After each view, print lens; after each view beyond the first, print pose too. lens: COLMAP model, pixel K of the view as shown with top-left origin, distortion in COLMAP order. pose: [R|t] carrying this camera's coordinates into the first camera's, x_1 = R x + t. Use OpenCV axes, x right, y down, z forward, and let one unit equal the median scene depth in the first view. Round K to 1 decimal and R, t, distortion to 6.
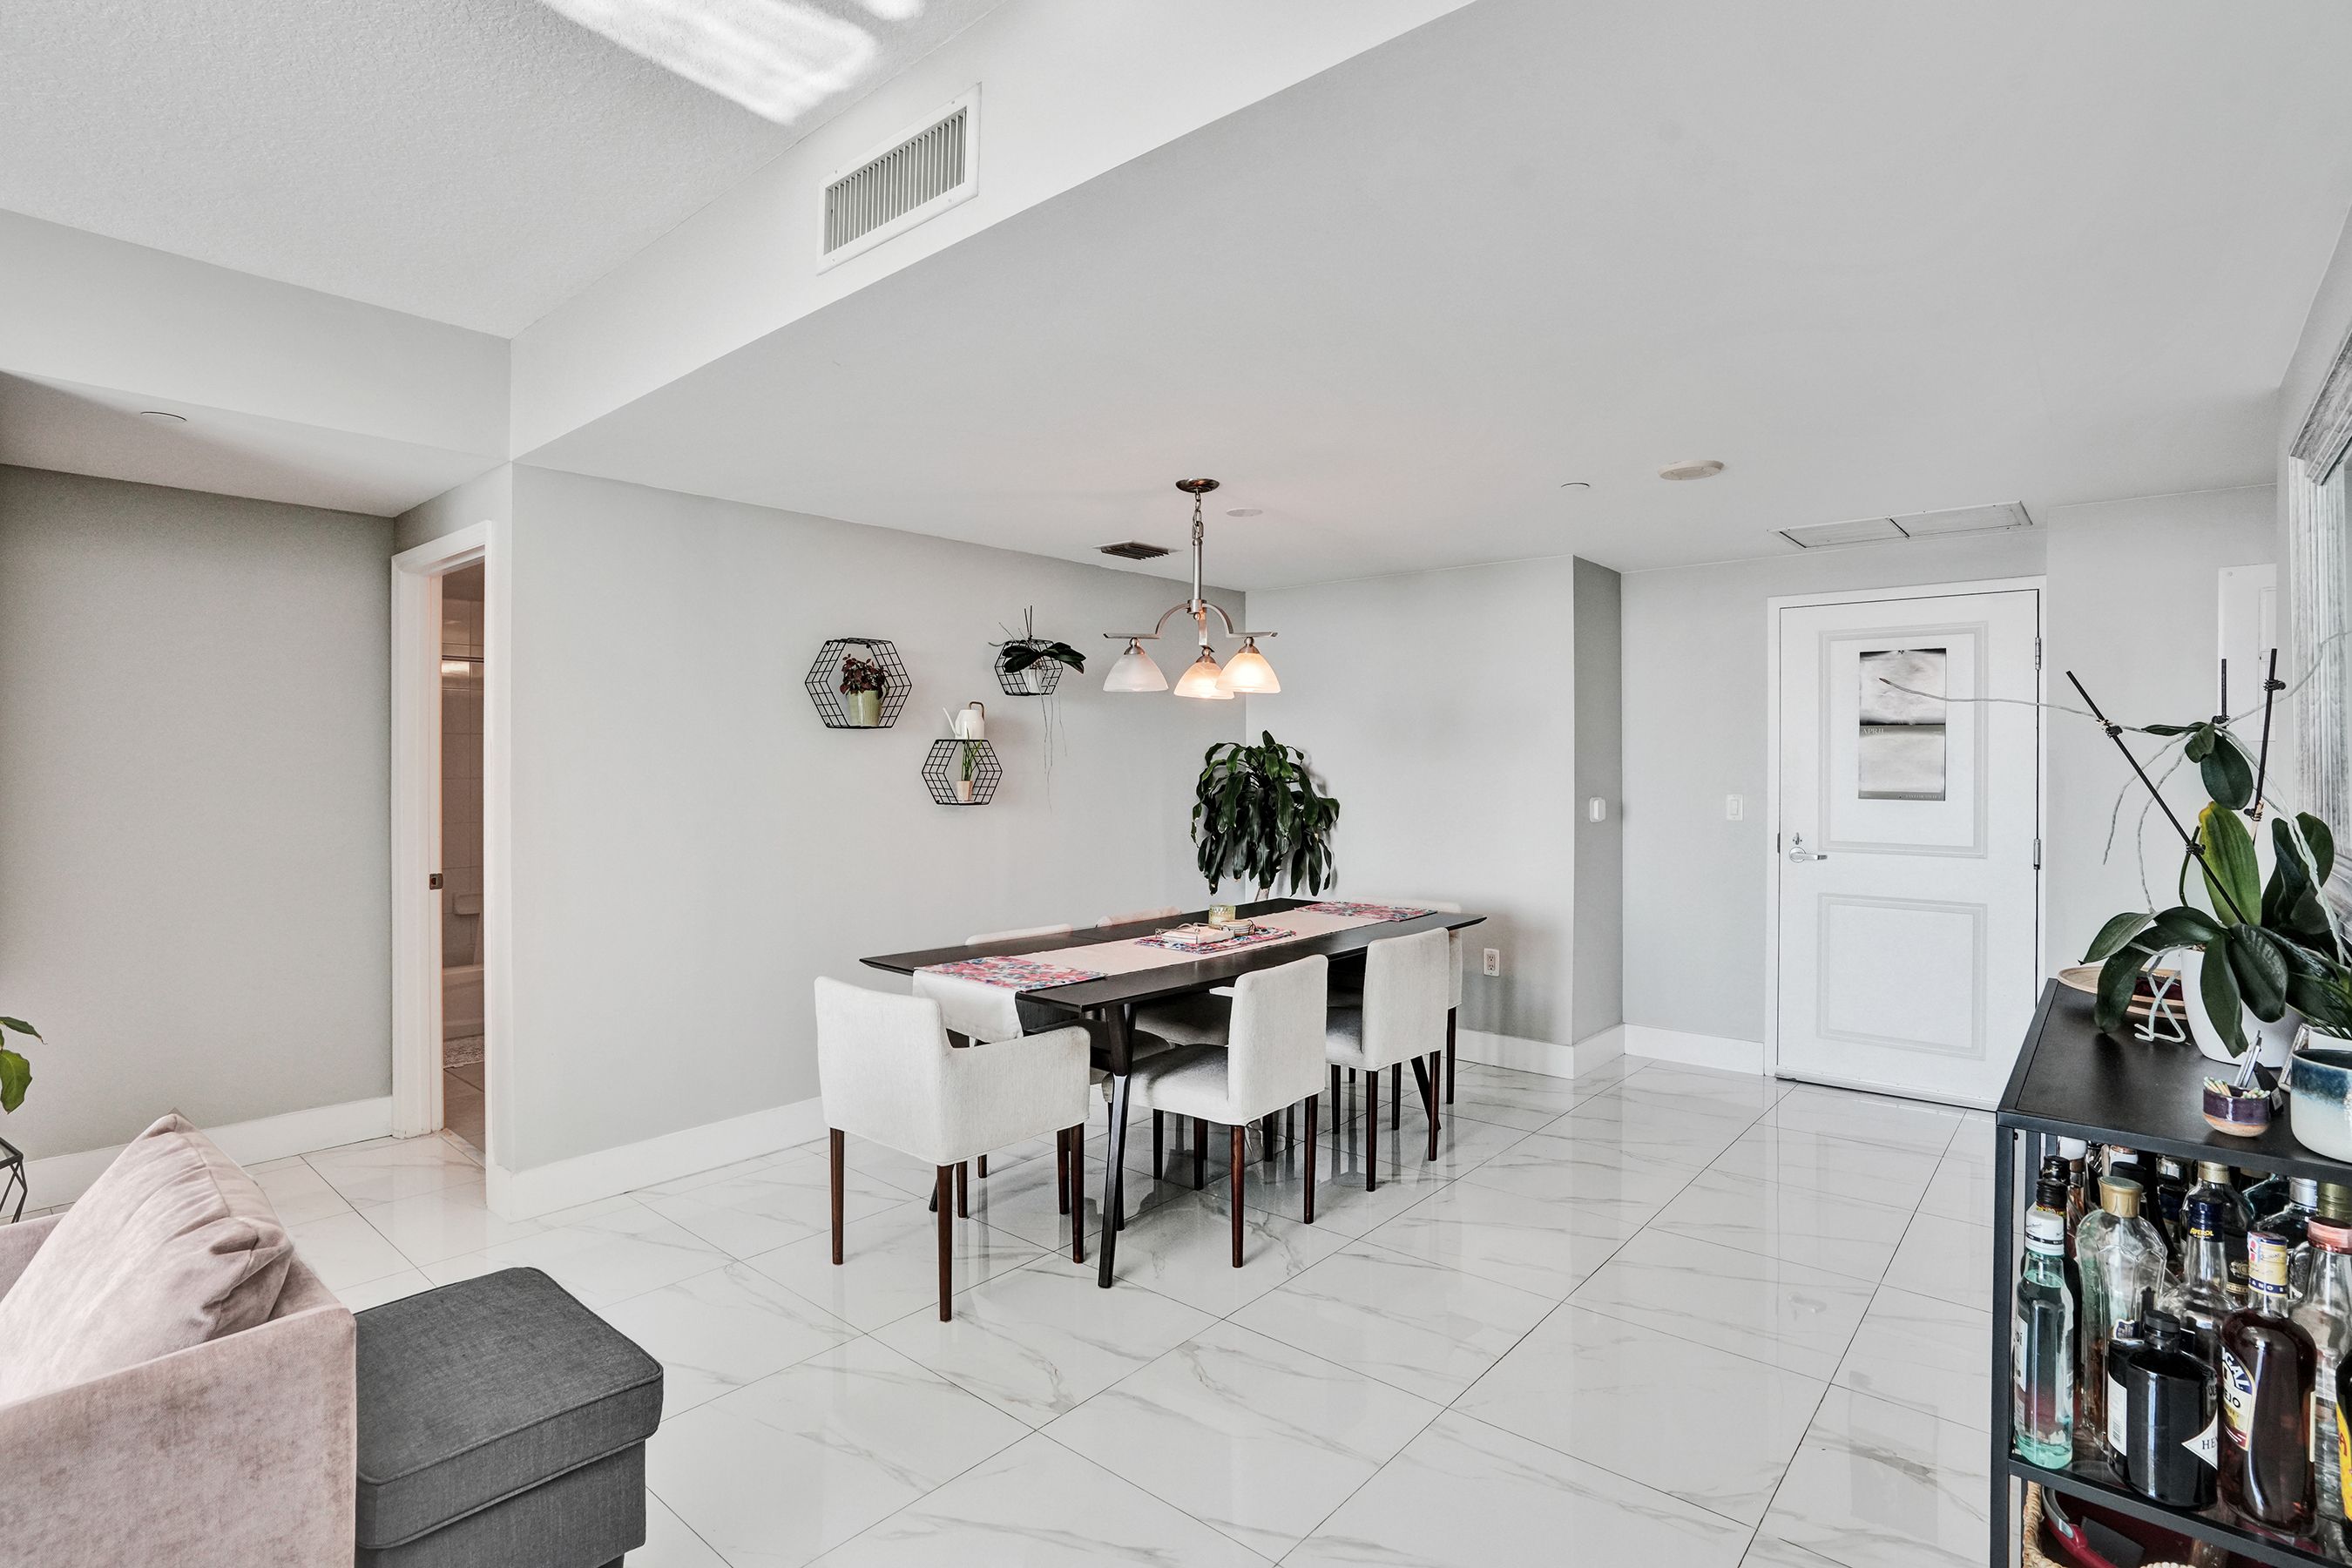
lens RADIAL K [[1115.3, 0, 1186.7], [0, 1115.3, 766.4], [0, 0, 1]] dist [-0.049395, 0.025209]
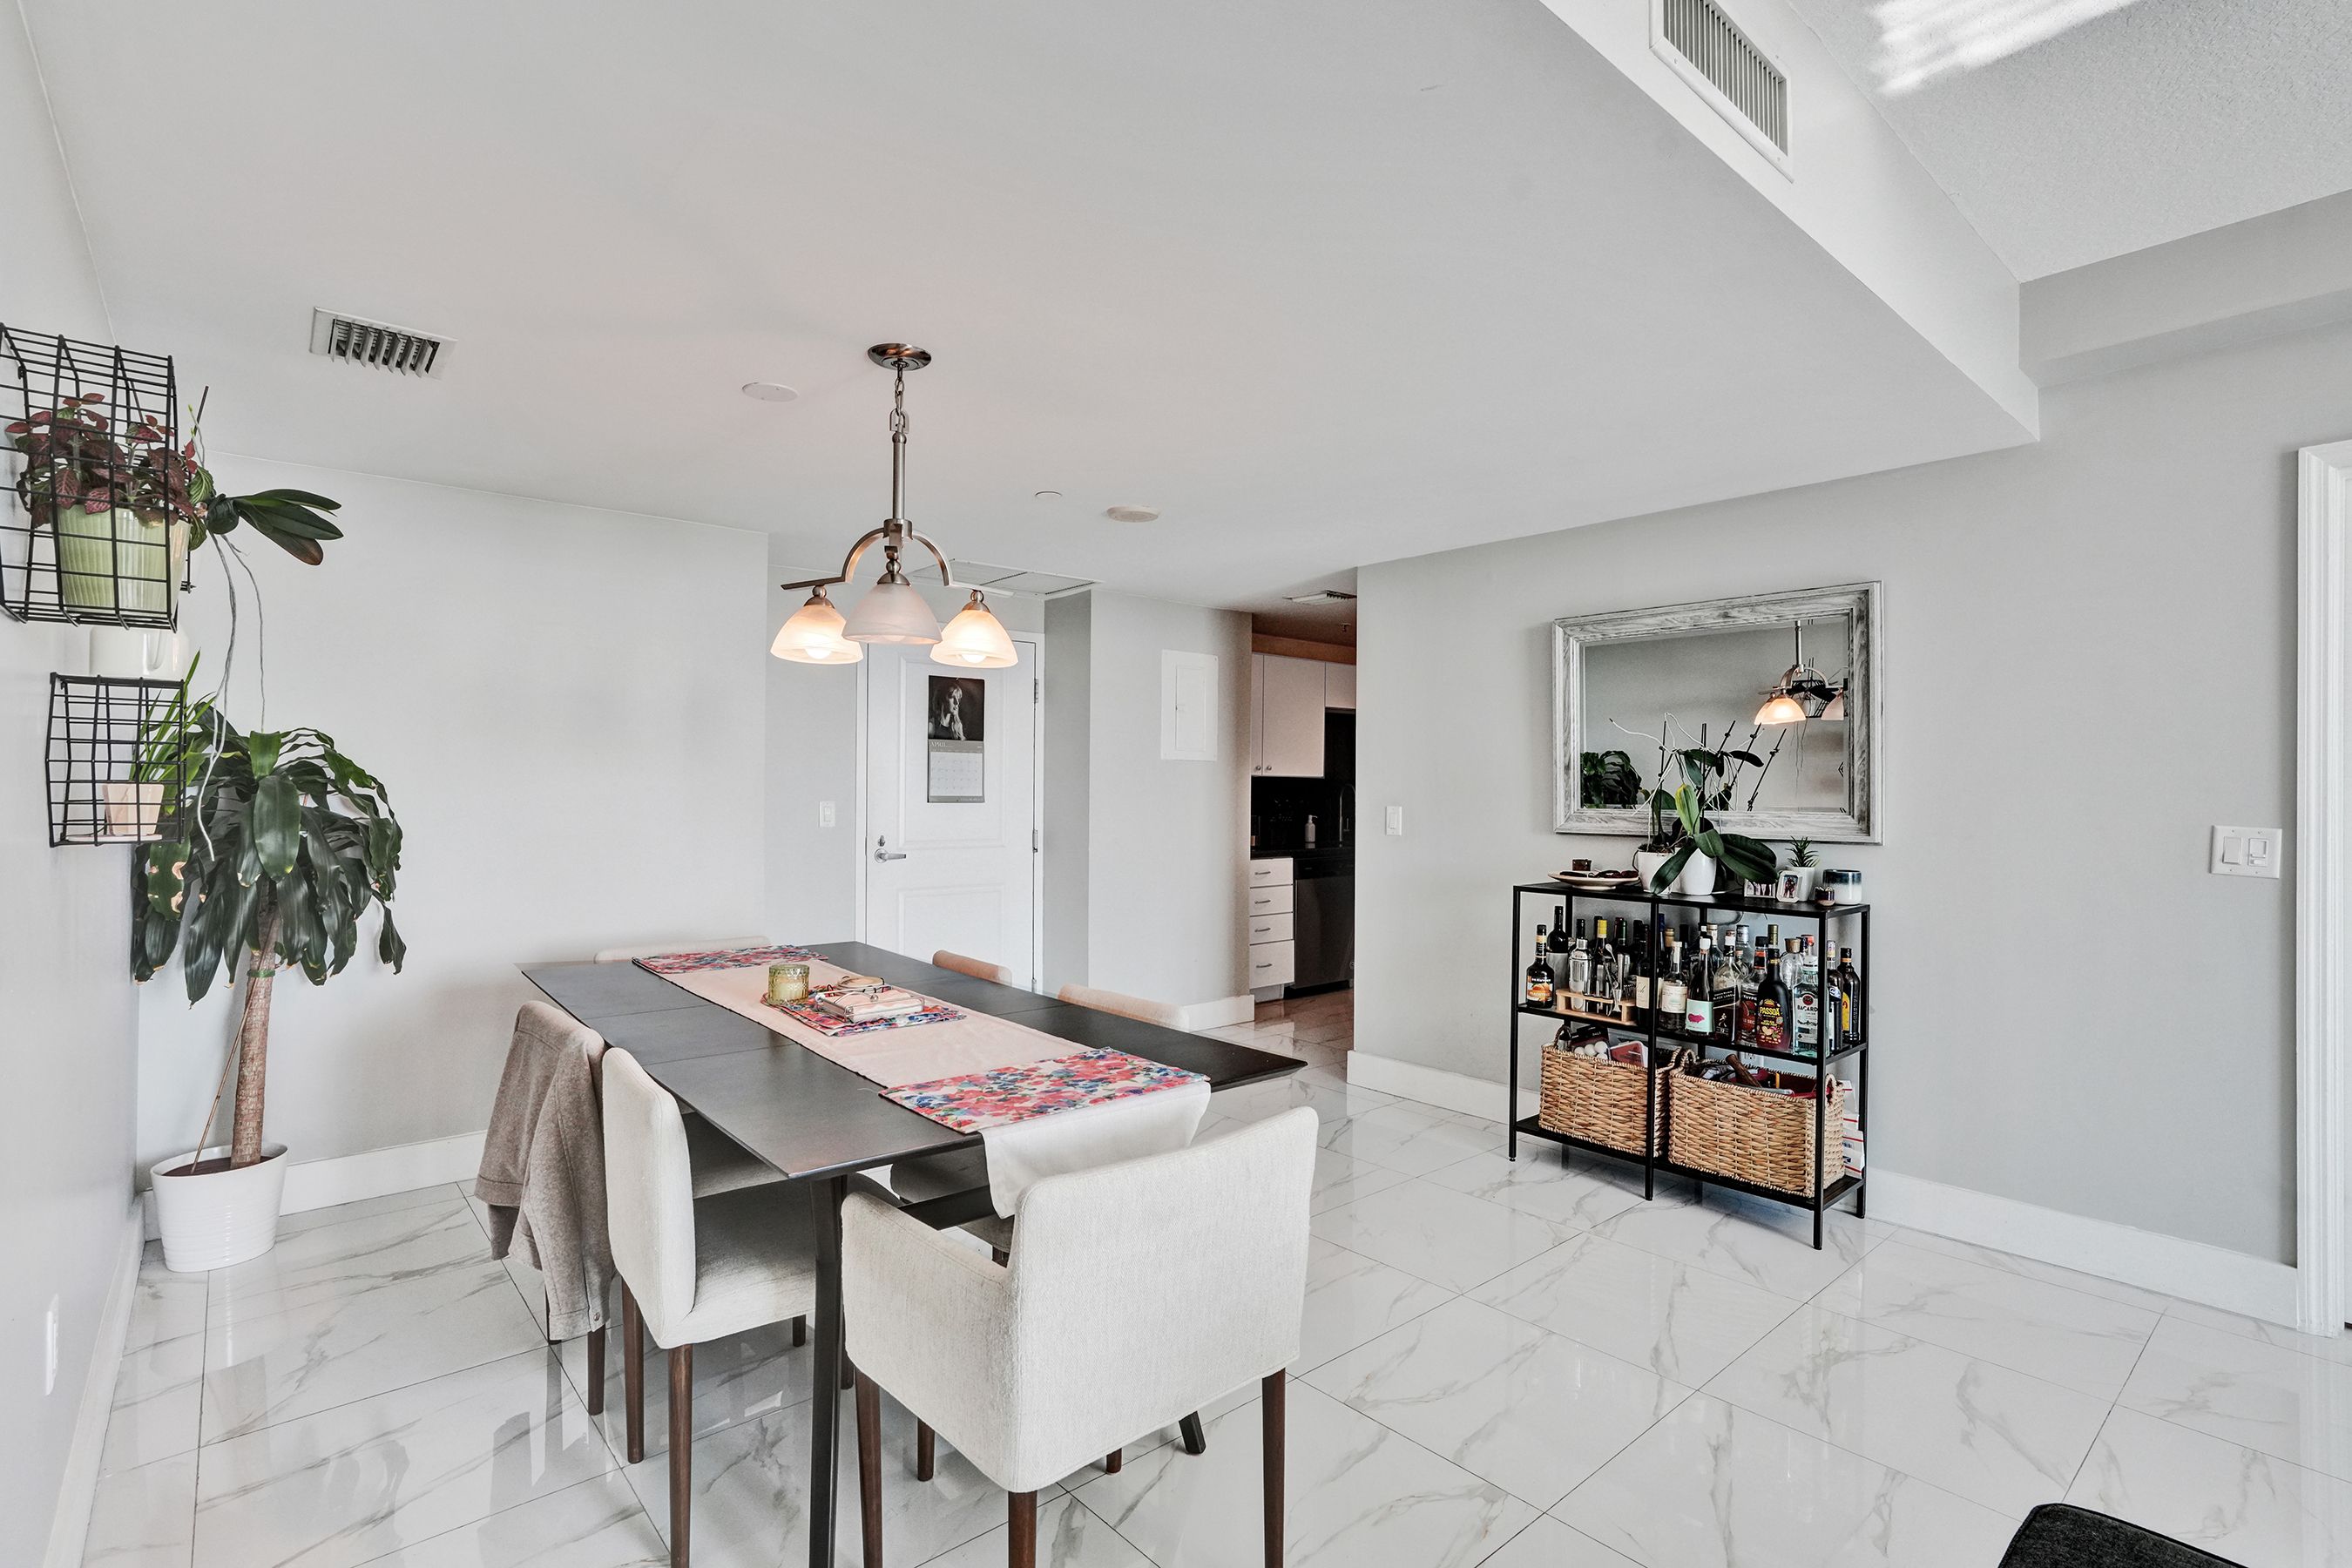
lens RADIAL K [[1115.3, 0, 1186.7], [0, 1115.3, 766.4], [0, 0, 1]] dist [-0.049395, 0.025209]
pose [[0.163831, 0.018277, 0.986319, -0.645307], [0.003727, 0.999810, -0.019146, 0.019106], [-0.986481, 0.006812, 0.163732, 0.700014]]
